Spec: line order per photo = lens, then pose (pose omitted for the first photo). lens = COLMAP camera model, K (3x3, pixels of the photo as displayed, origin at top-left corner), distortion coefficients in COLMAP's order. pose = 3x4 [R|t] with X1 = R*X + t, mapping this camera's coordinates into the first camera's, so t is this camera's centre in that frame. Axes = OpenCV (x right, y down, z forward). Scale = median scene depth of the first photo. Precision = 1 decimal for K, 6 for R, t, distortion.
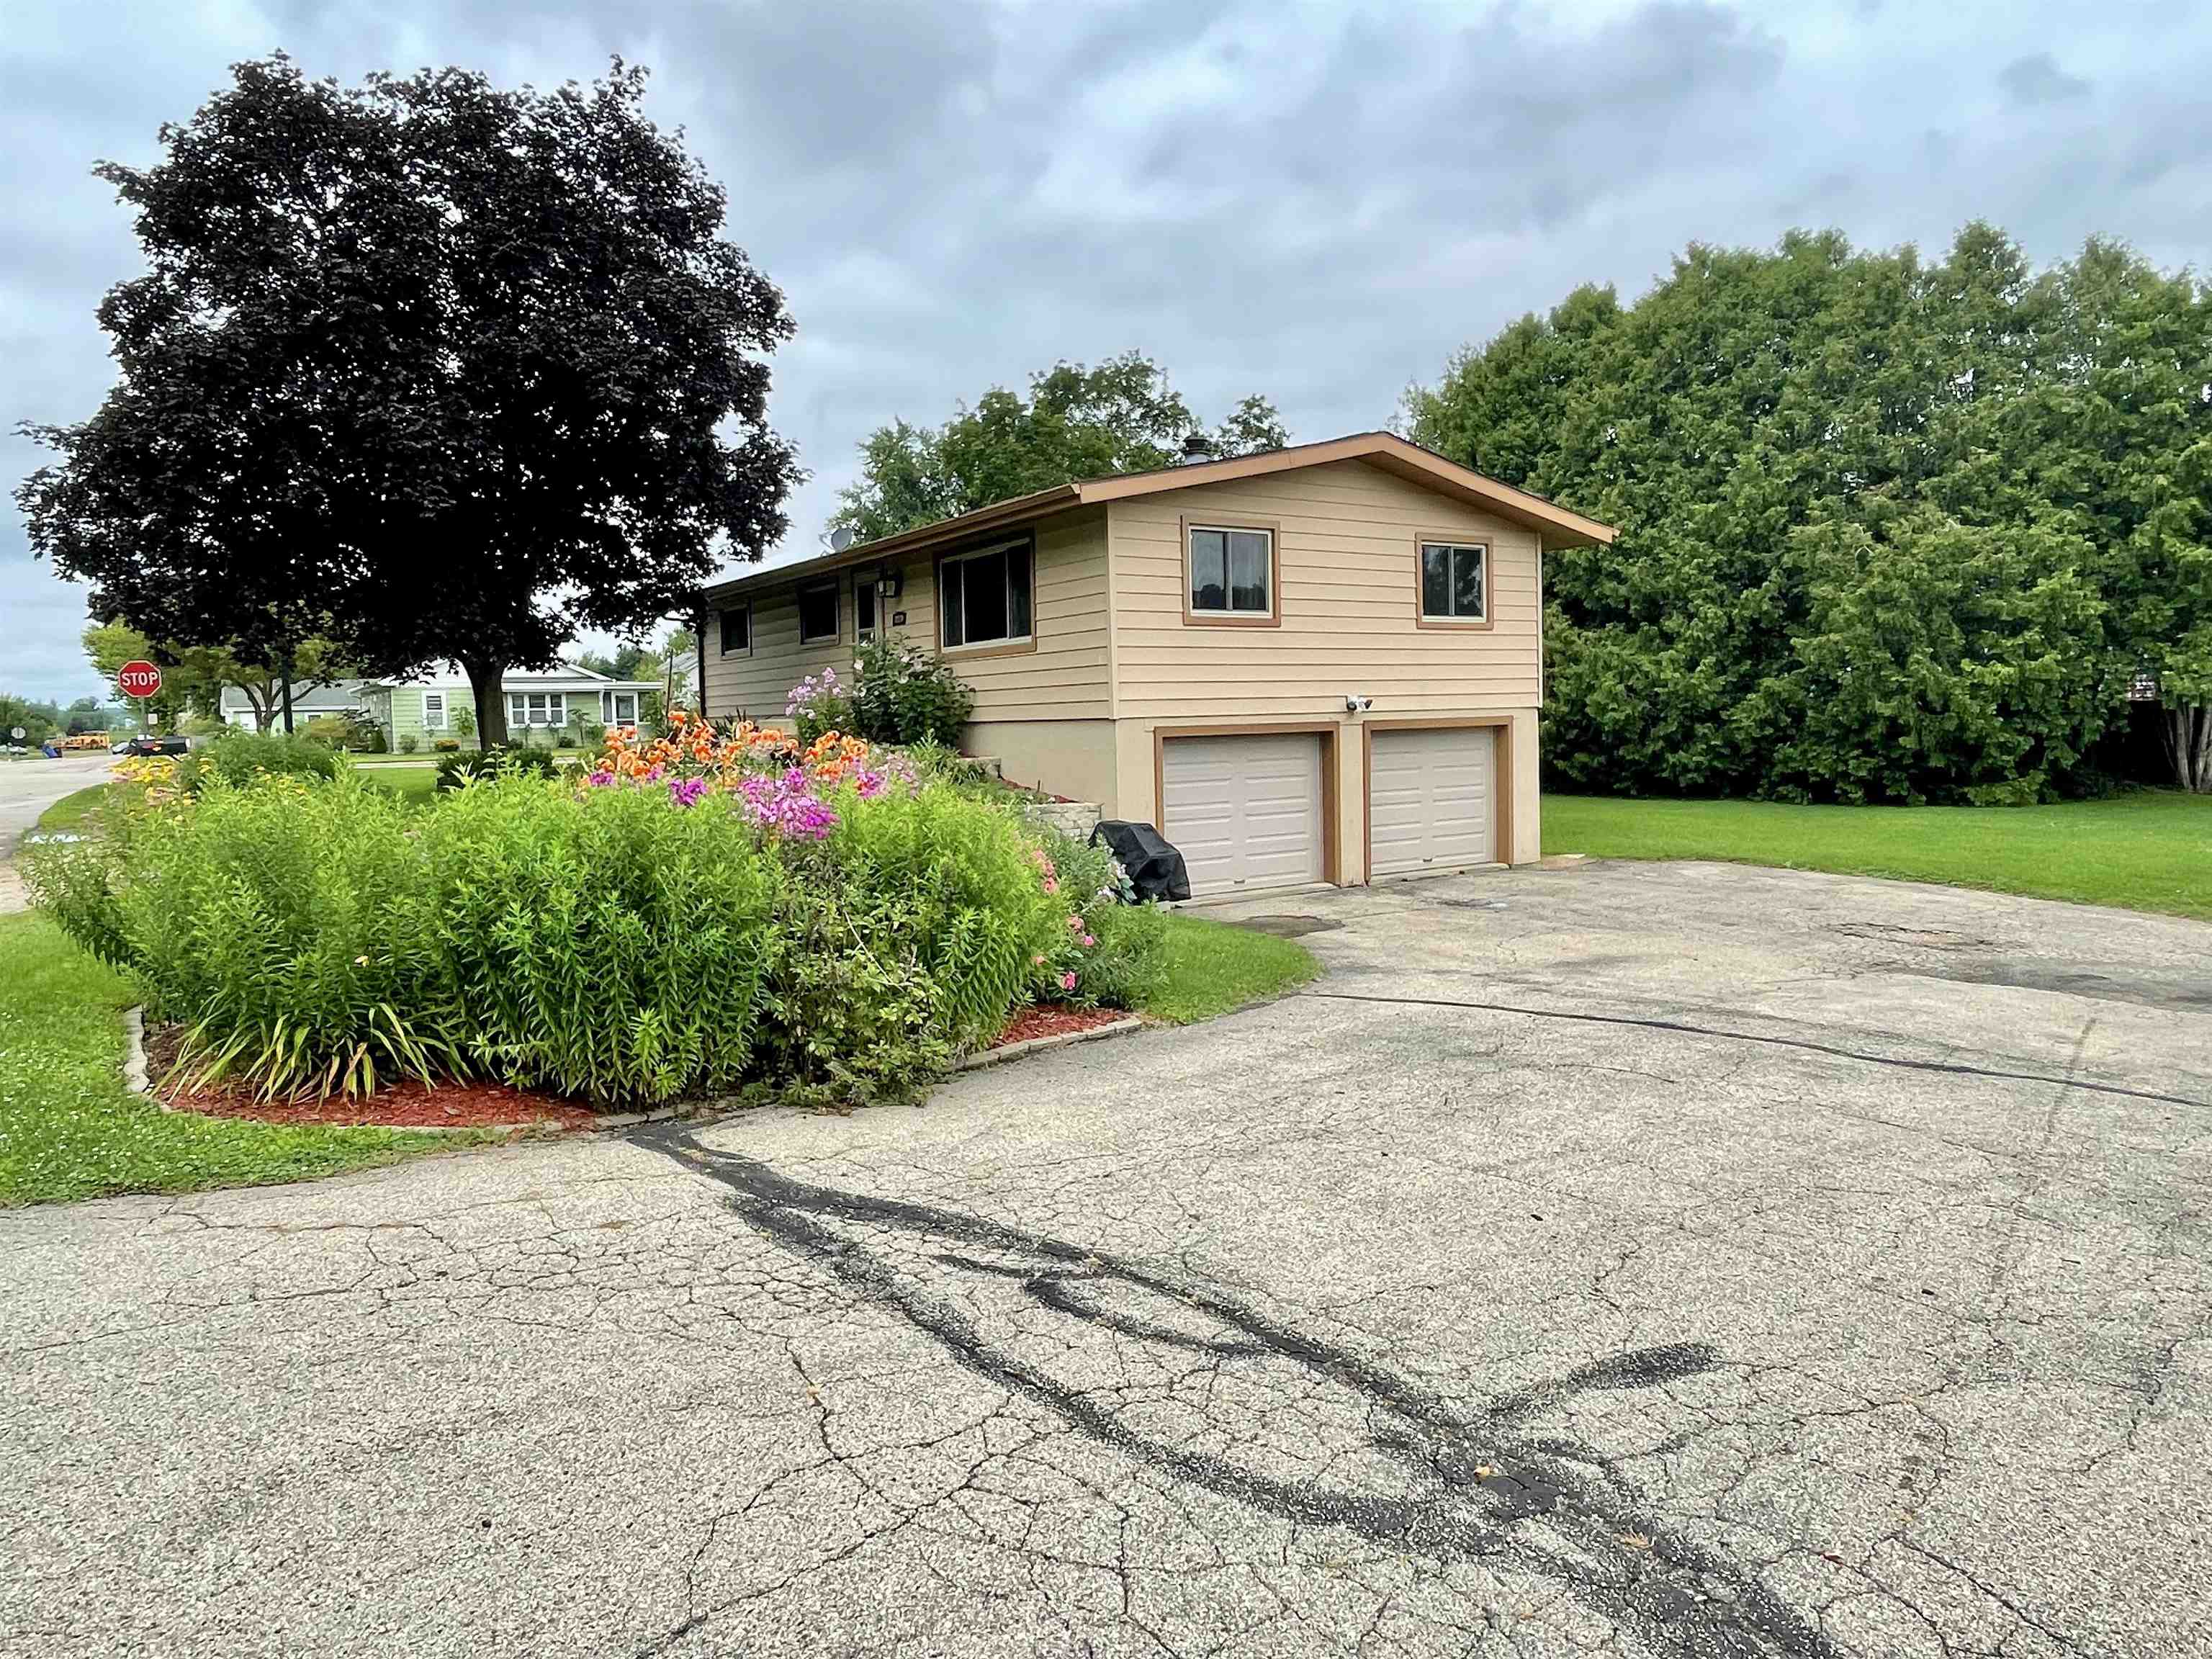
lens RADIAL K [[1390.5, 0, 1102.4], [0, 1390.5, 823.6], [0, 0, 1]] dist [-0.002875, 0.001685]
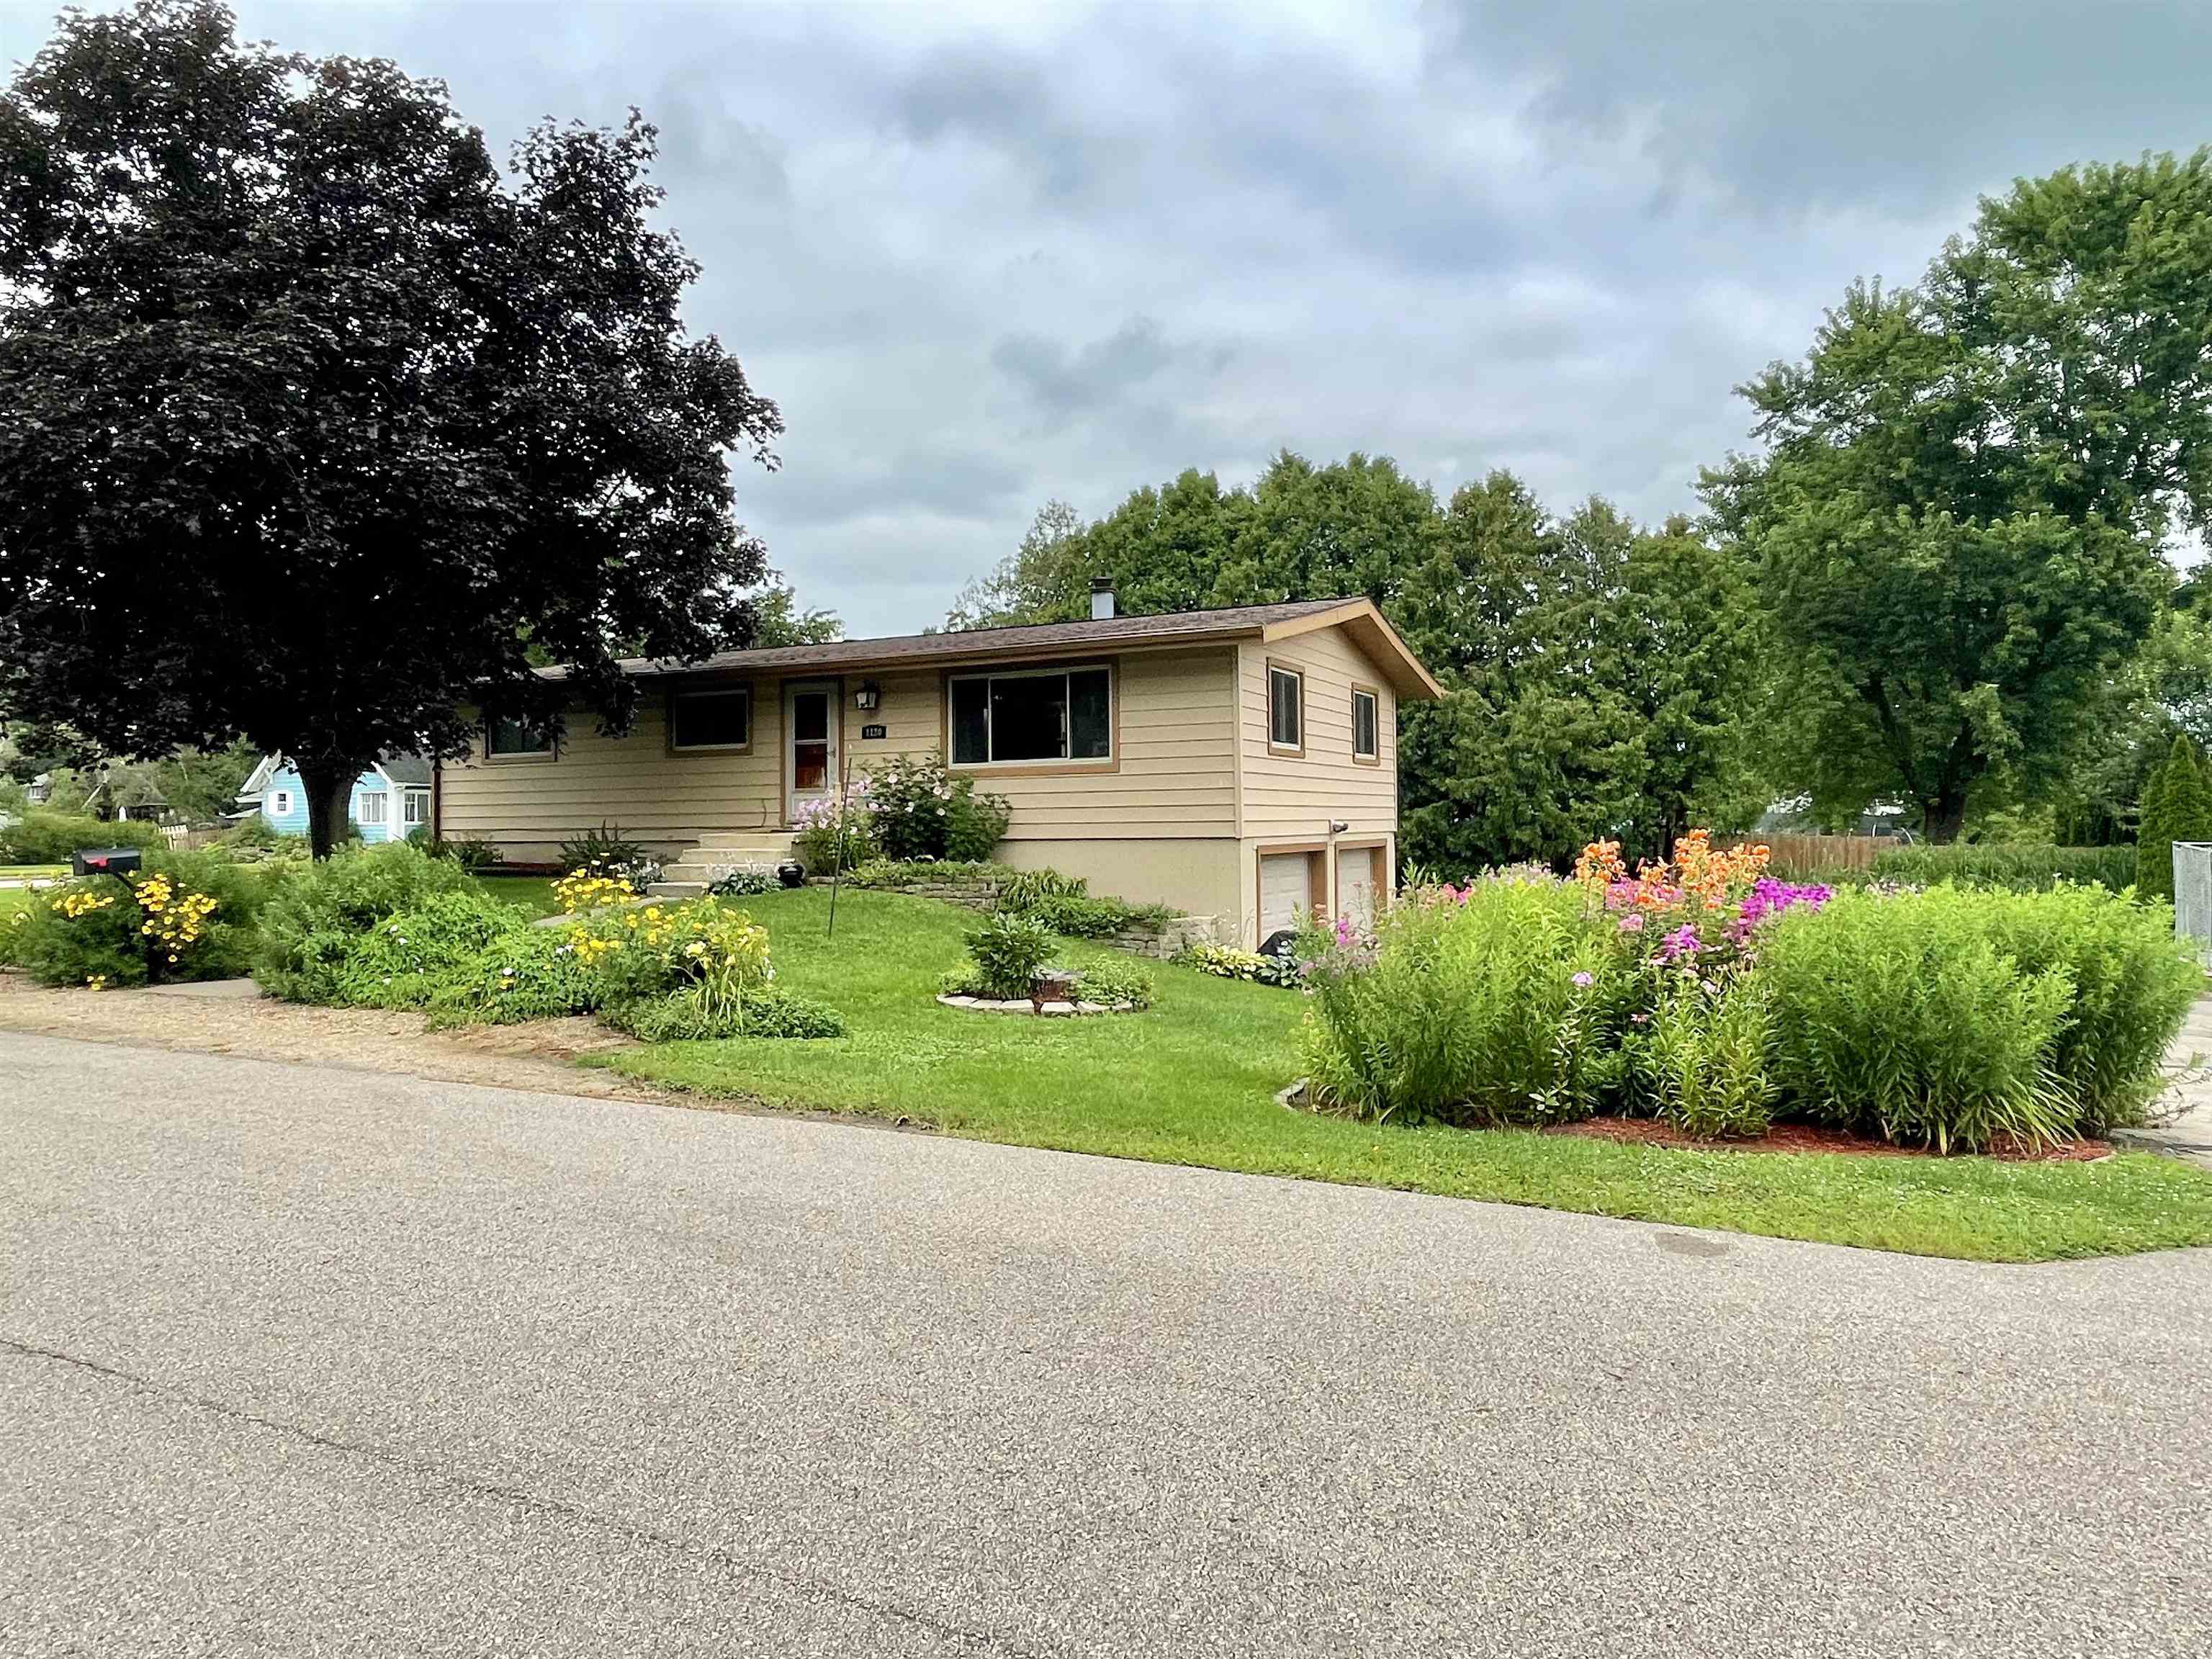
lens RADIAL K [[1390.5, 0, 1105.8], [0, 1390.5, 821.4], [0, 0, 1]] dist [-0.002875, 0.001685]
pose [[0.872120, 0.017444, 0.488981, -0.493696], [0.025352, 0.996411, -0.080762, -0.002317], [-0.488635, 0.082831, 0.868548, 0.086636]]
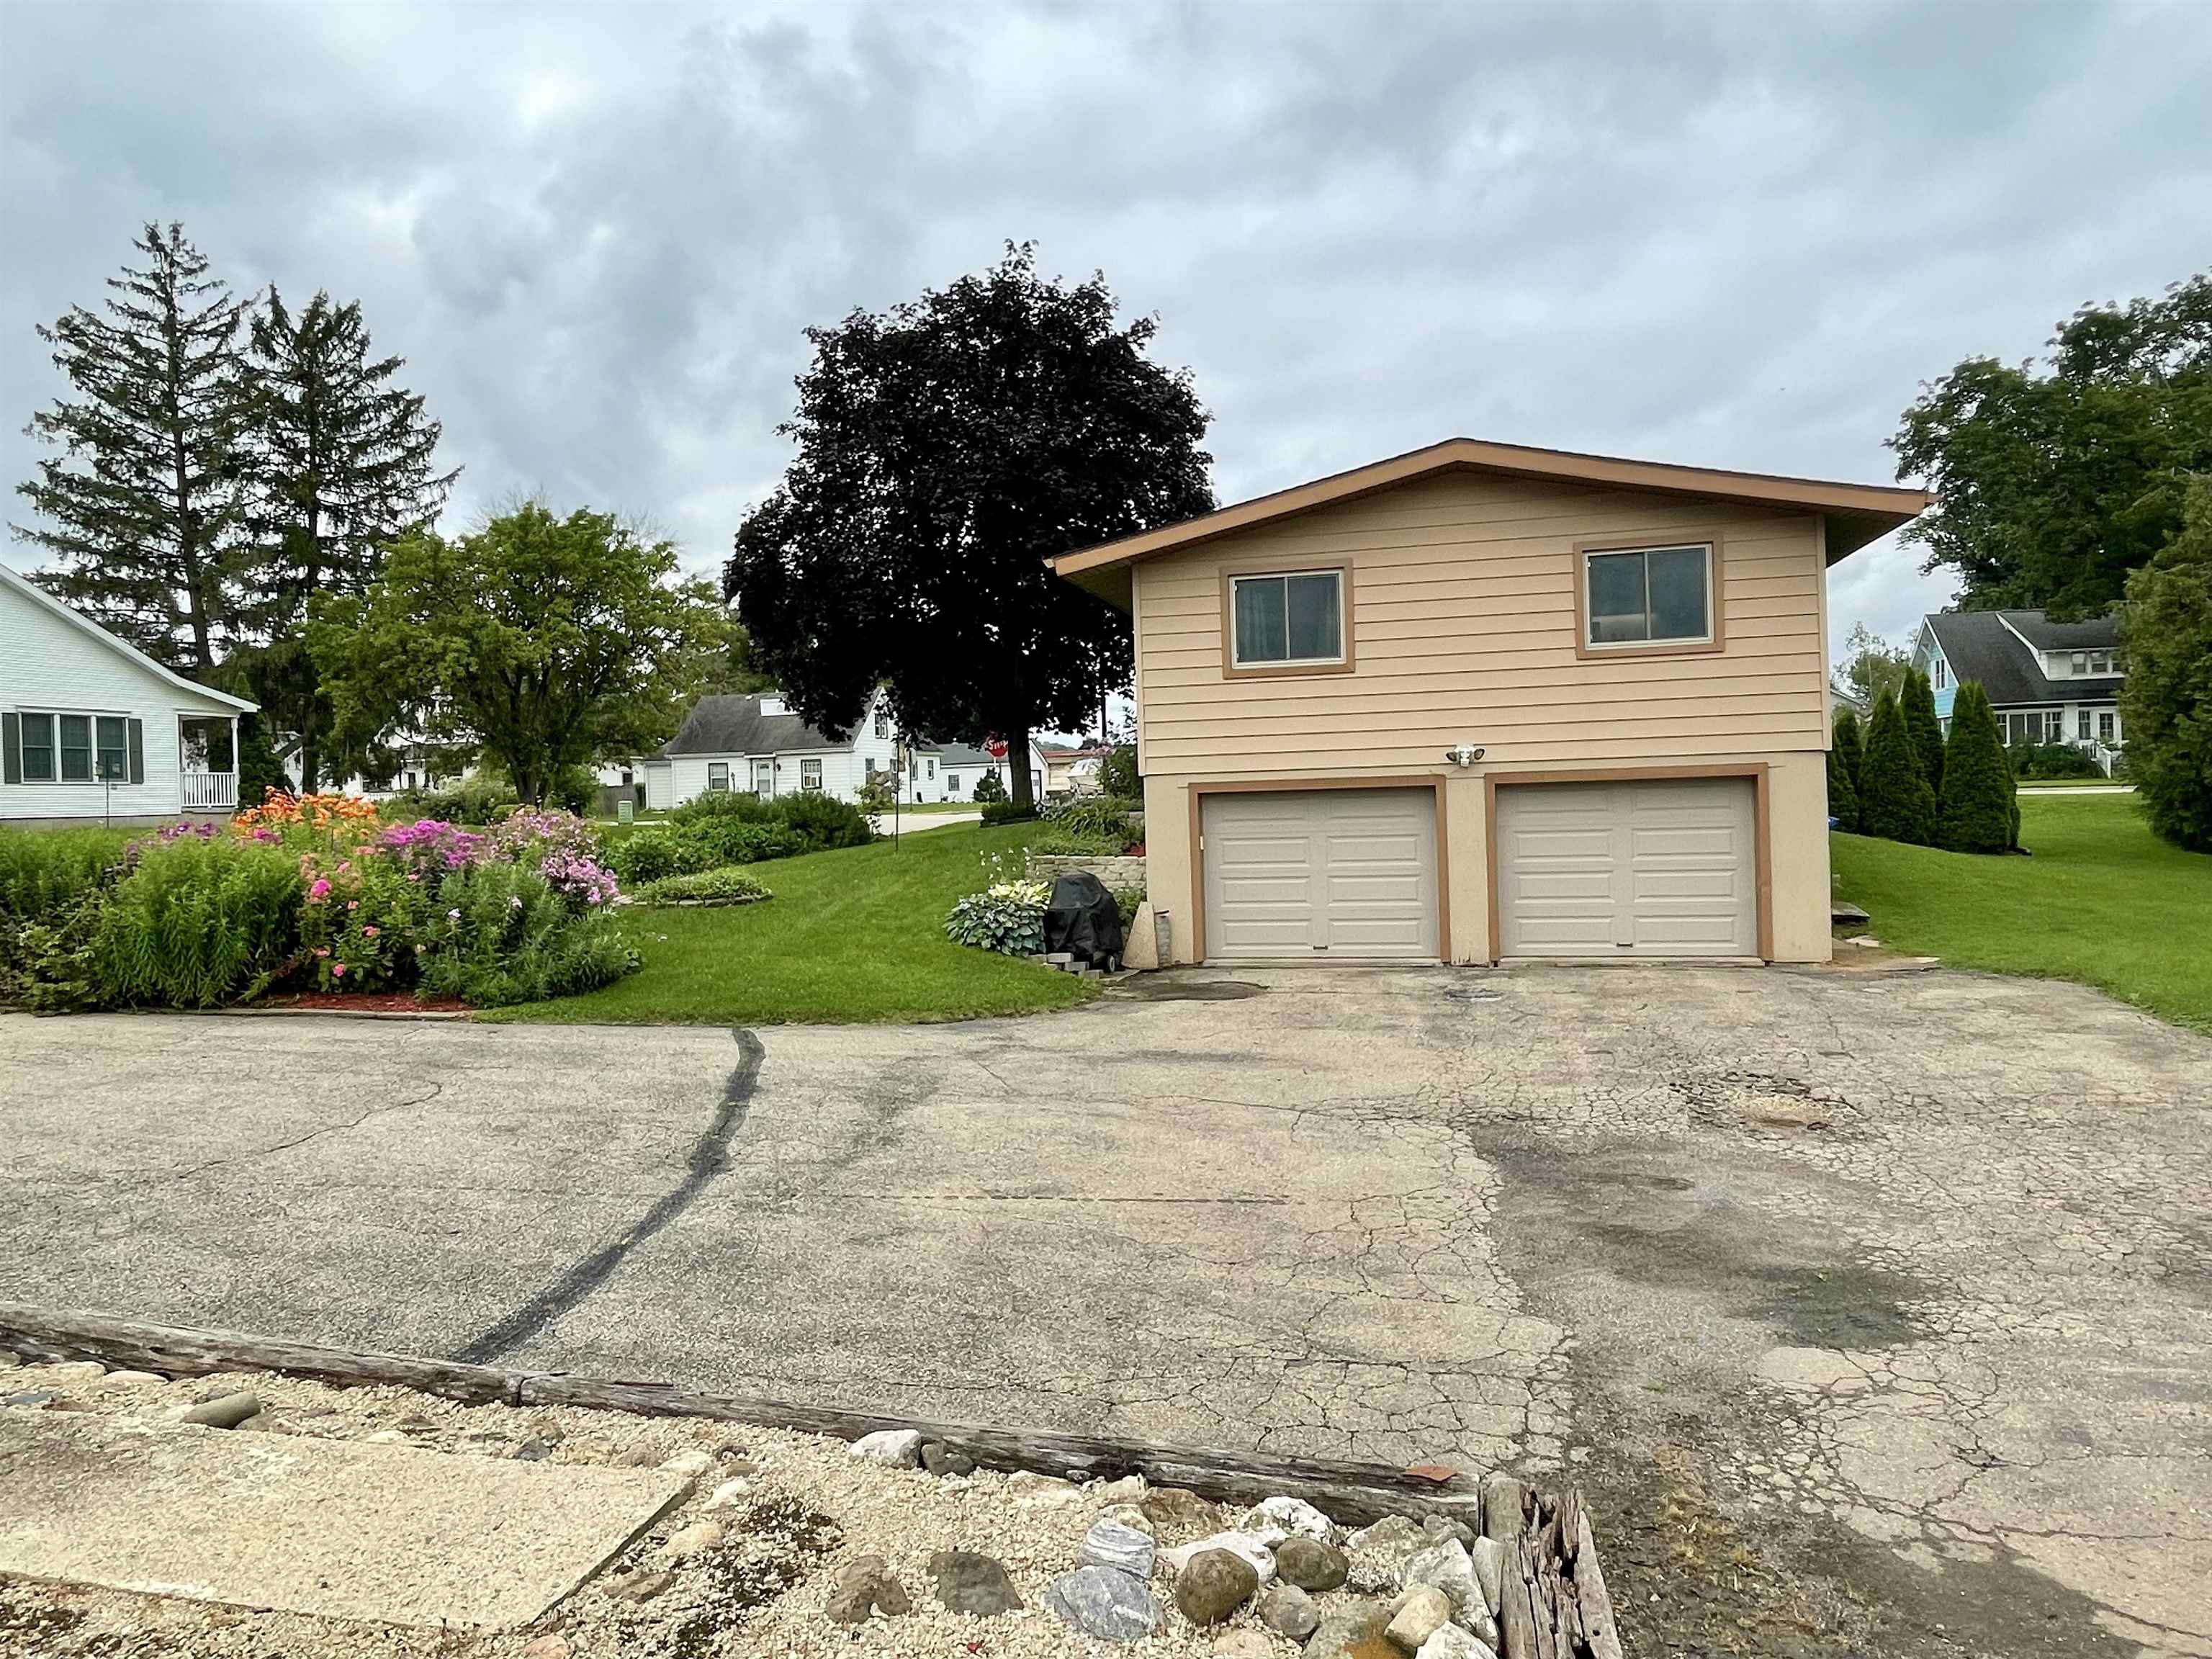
lens RADIAL K [[1390.5, 0, 1095.1], [0, 1390.5, 835.2], [0, 0, 1]] dist [-0.002875, 0.001685]
pose [[0.691352, 0.023025, -0.722151, 0.588652], [-0.038761, 0.999235, -0.005248, -0.020148], [0.721477, 0.031620, 0.691716, 0.215698]]
